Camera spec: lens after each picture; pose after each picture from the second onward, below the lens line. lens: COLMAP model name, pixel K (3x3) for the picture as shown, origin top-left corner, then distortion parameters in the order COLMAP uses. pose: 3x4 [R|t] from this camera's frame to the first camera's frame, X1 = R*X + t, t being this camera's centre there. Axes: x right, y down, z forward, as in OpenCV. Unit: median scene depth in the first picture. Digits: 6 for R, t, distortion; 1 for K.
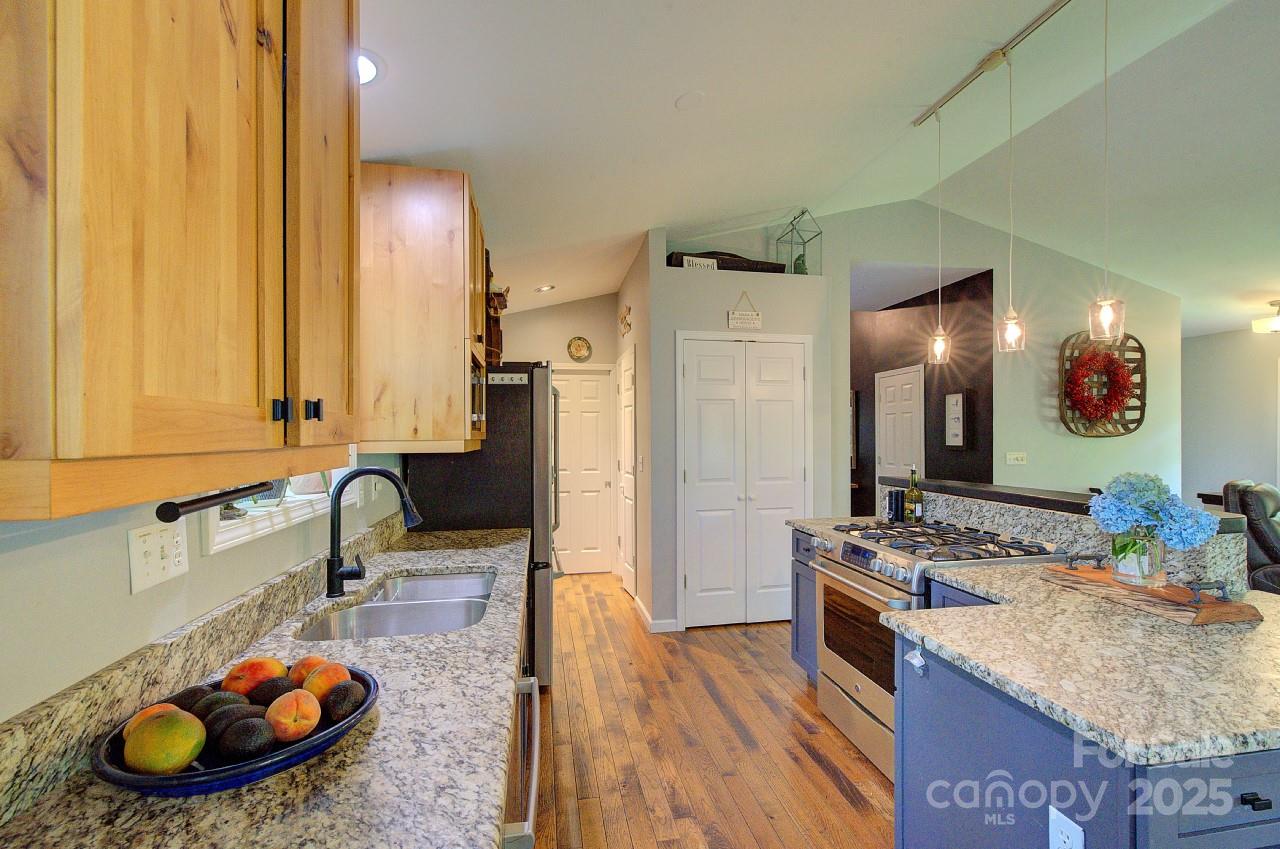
lens RADIAL K [[563.8, 0, 646.3], [0, 563.8, 436.3], [0, 0, 1]] dist [0.003168, 0.000790]
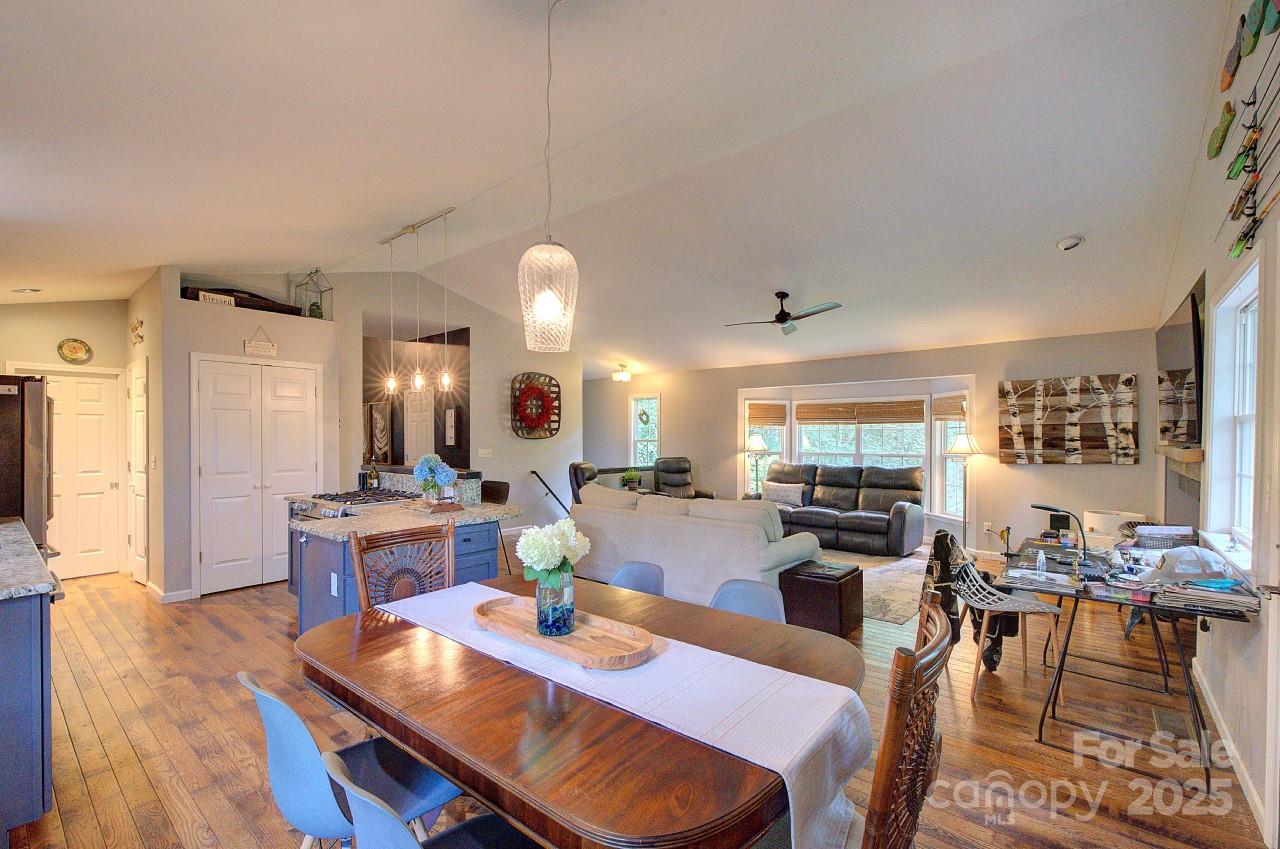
lens RADIAL K [[548.5, 0, 642.7], [0, 548.5, 436.4], [0, 0, 1]] dist [0.001775, 0.000537]
pose [[0.769634, 0.001613, 0.638484, 0.043140], [0.001038, 0.999992, -0.003777, 0.000940], [-0.638485, 0.003569, 0.769626, -0.500651]]
